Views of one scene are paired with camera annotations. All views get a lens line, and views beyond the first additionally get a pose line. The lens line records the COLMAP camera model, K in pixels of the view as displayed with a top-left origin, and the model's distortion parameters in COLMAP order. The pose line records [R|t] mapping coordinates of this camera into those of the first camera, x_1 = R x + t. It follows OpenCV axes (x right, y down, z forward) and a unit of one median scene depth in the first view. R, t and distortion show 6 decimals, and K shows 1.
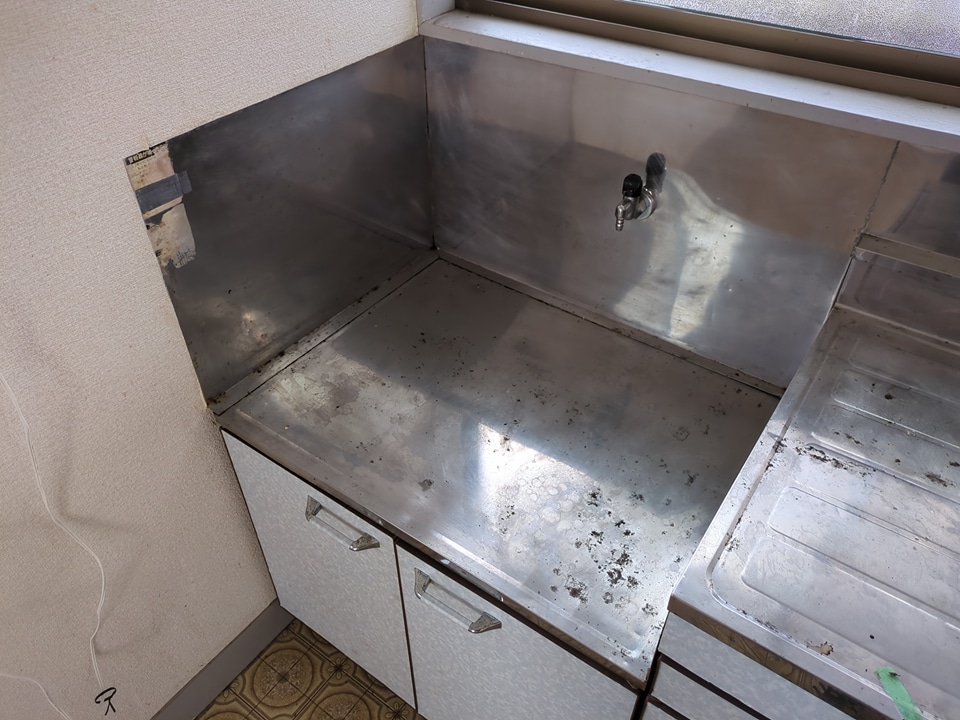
lens RADIAL K [[717.8, 0, 482.8], [0, 717.8, 355.4], [0, 0, 1]] dist [0.033397, -0.035160]
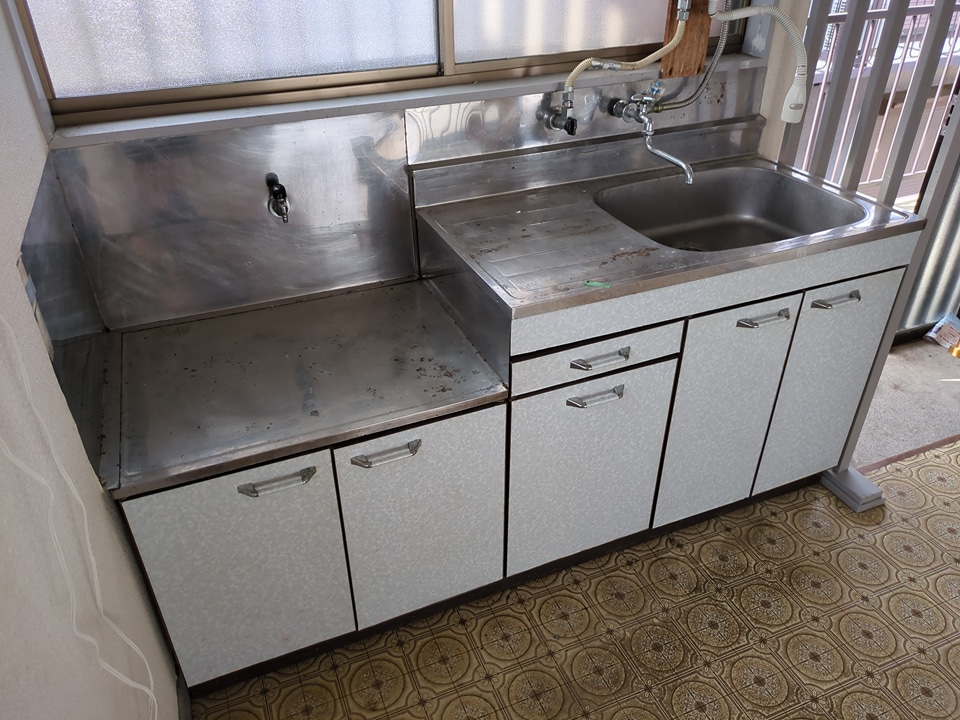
lens RADIAL K [[717.8, 0, 464.0], [0, 717.8, 345.1], [0, 0, 1]] dist [0.033397, -0.035160]
pose [[0.537687, -0.446594, 0.715155, -0.880905], [0.557179, 0.824806, 0.096155, 0.103371], [-0.632807, 0.346768, 0.692320, -0.176572]]
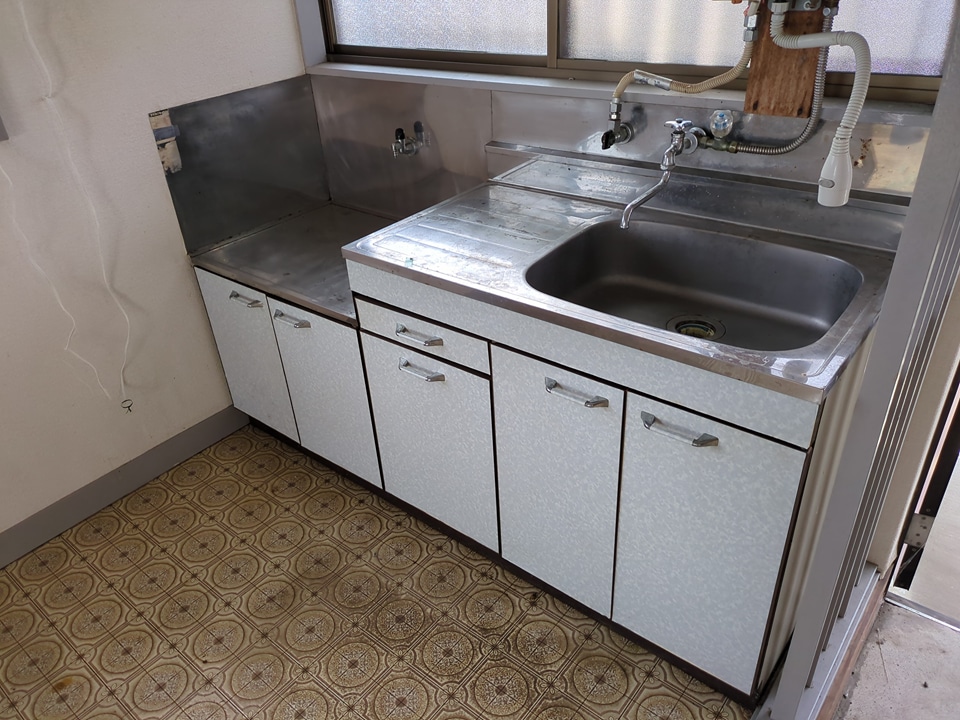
lens RADIAL K [[717.8, 0, 470.4], [0, 717.8, 366.1], [0, 0, 1]] dist [0.033397, -0.035160]
pose [[0.995296, -0.012078, -0.096129, 0.645390], [-0.002625, 0.988473, -0.151374, 0.763508], [0.096849, 0.150914, 0.983791, -0.913317]]
